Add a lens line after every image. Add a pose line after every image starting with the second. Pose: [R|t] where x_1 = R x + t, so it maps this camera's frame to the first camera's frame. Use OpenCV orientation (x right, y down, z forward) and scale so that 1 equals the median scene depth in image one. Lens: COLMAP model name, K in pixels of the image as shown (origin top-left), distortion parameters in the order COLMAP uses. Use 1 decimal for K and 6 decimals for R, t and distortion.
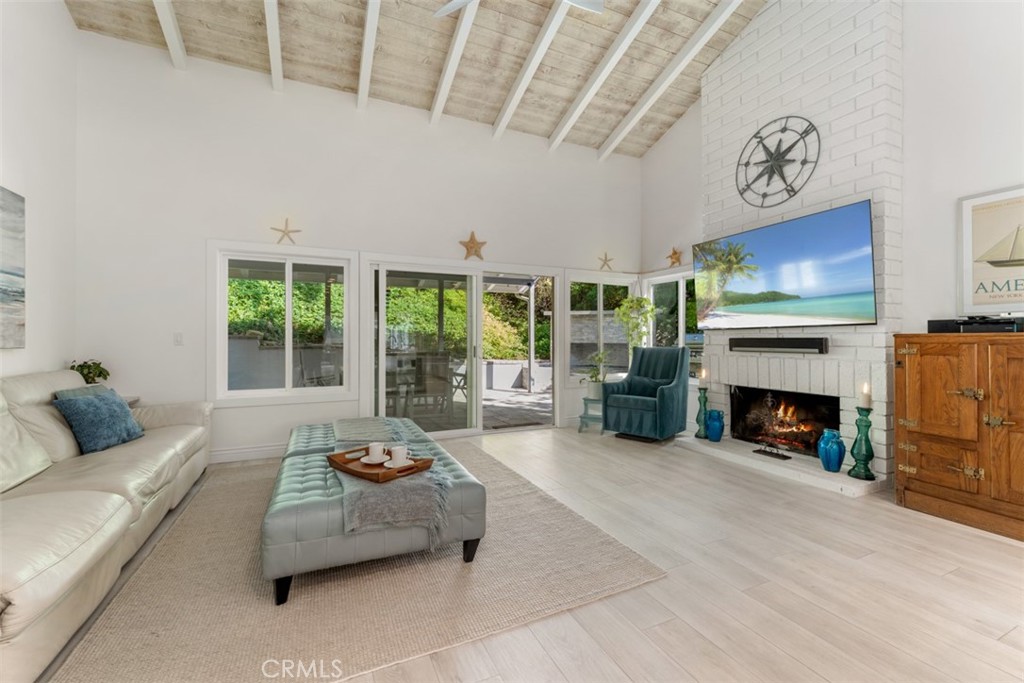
lens RADIAL K [[410.1, 0, 507.0], [0, 410.1, 339.6], [0, 0, 1]] dist [-0.001637, -0.000323]
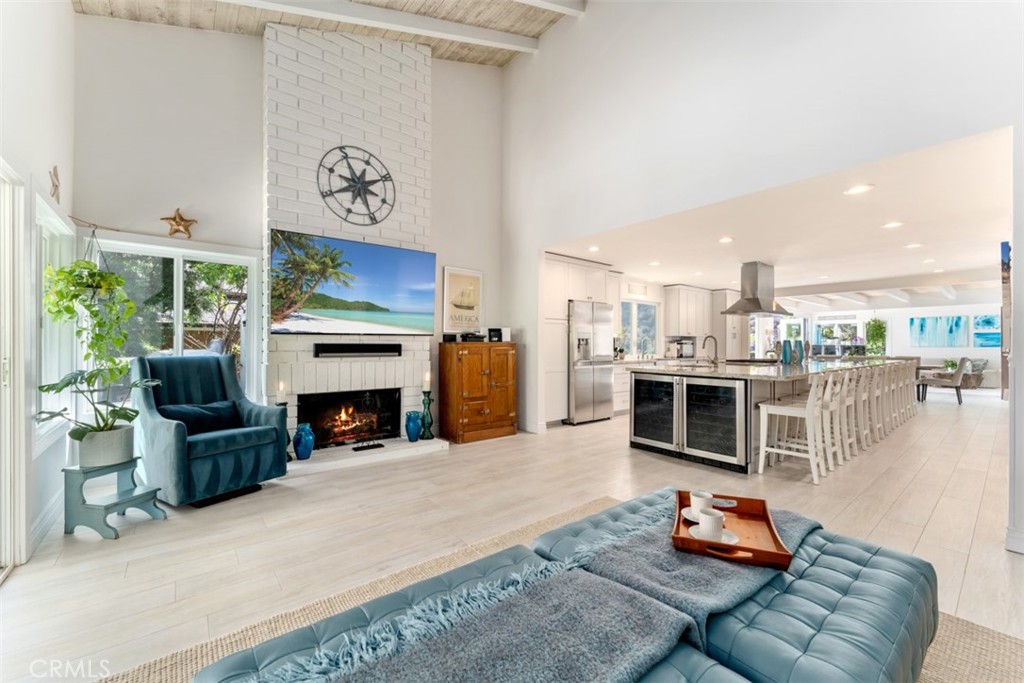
lens RADIAL K [[410.1, 0, 507.2], [0, 410.1, 342.4], [0, 0, 1]] dist [-0.001637, -0.000323]
pose [[-0.241308, 0.005080, 0.970435, -0.523163], [-0.002661, 0.999979, -0.005896, -0.001870], [-0.970445, -0.004005, -0.241290, 0.876906]]
